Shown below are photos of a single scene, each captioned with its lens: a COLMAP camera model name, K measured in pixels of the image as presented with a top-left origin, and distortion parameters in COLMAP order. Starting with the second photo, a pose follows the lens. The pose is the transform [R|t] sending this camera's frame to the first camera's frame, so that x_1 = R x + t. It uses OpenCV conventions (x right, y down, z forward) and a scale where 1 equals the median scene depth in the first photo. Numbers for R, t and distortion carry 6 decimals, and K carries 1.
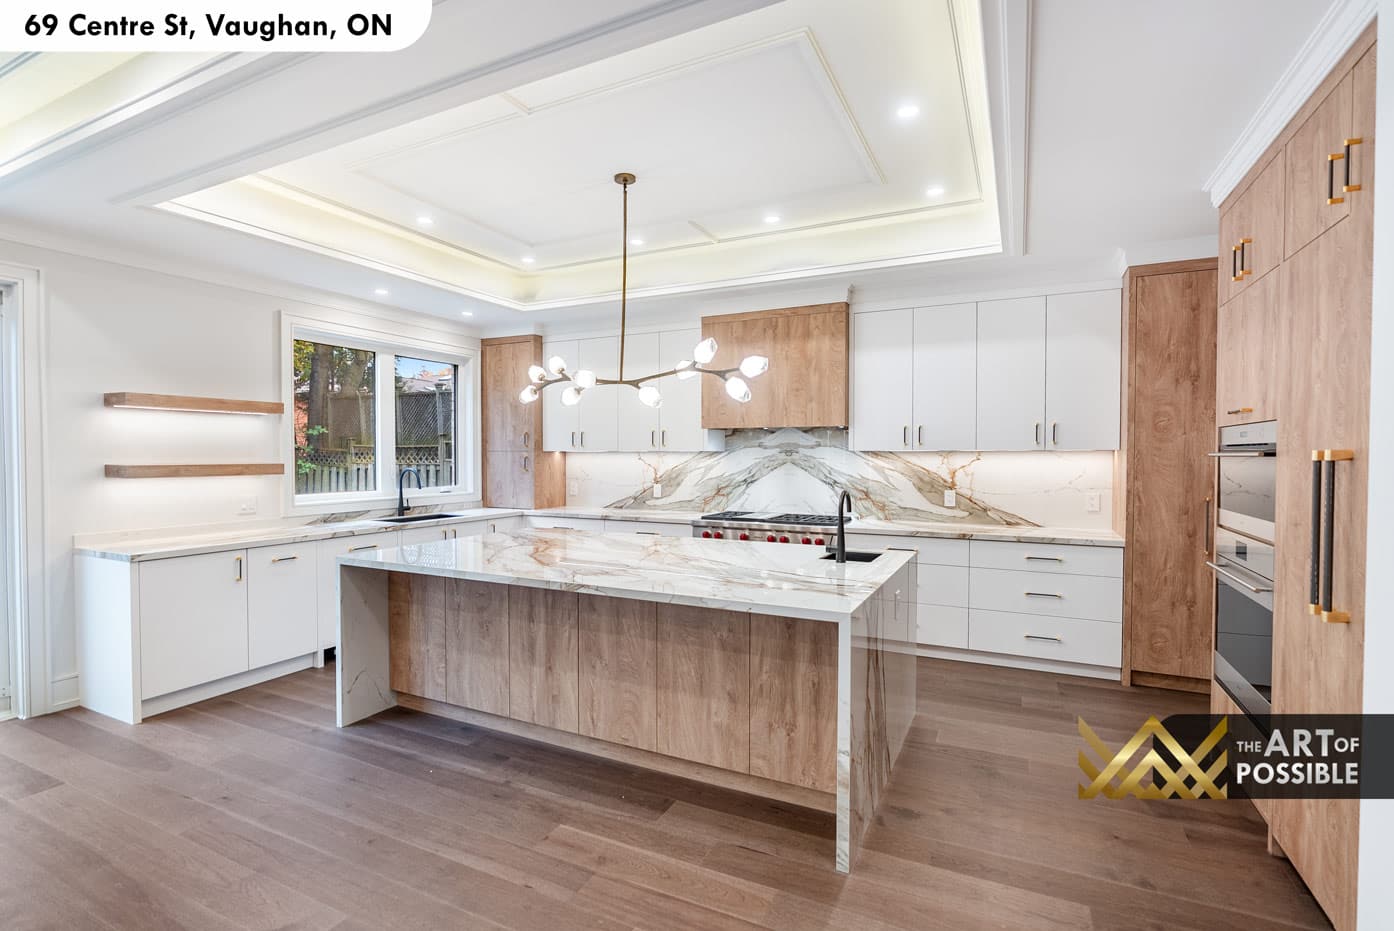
lens RADIAL K [[649.5, 0, 698.9], [0, 649.5, 473.7], [0, 0, 1]] dist [-0.010634, 0.002344]
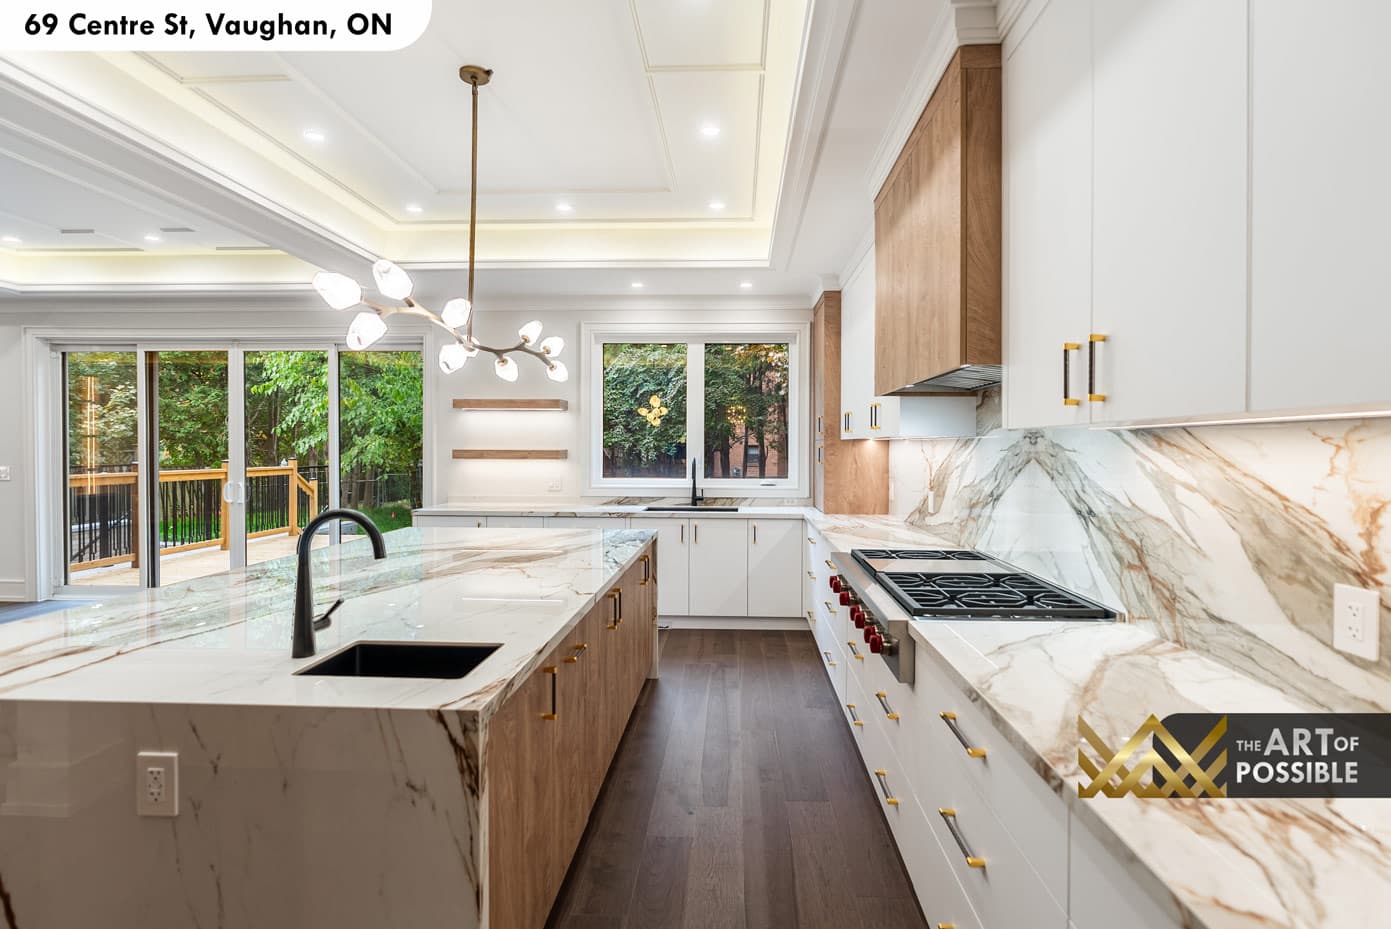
lens RADIAL K [[648.1, 0, 722.4], [0, 648.1, 456.6], [0, 0, 1]] dist [-0.010634, 0.002344]
pose [[0.419647, 0.015532, -0.907555, 0.640335], [-0.031784, 0.999492, 0.002408, -0.018956], [0.907131, 0.027835, 0.419927, 0.883458]]
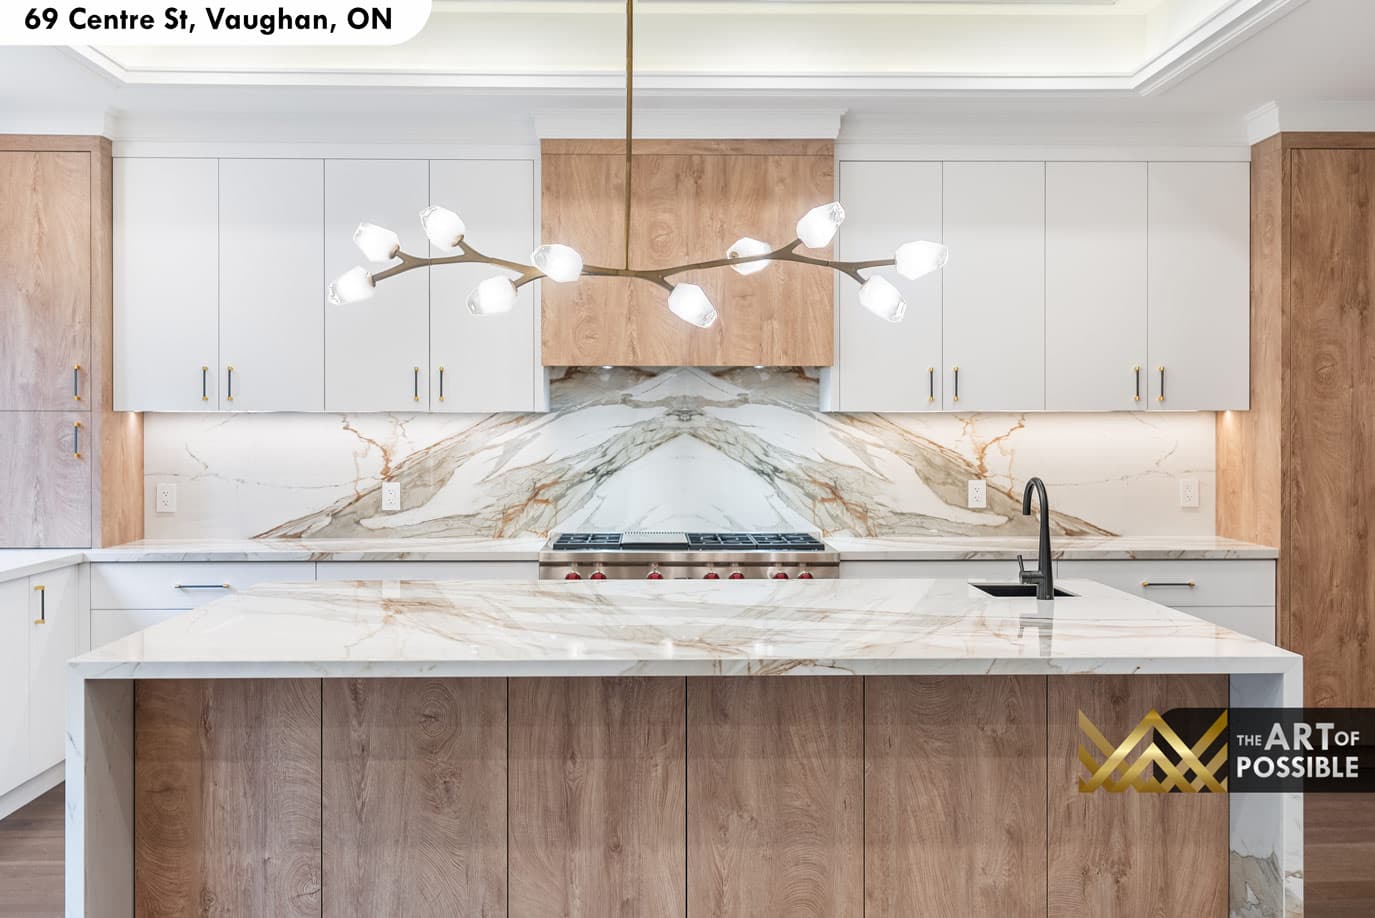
lens RADIAL K [[1399.9, 0, 683.8], [0, 1399.9, 444.6], [0, 0, 1]] dist [0.011609, 0.000000]
pose [[0.886633, -0.008589, 0.462393, -0.537423], [0.014871, 0.999840, -0.009943, 0.003289], [-0.462234, 0.015692, 0.886619, 0.017578]]
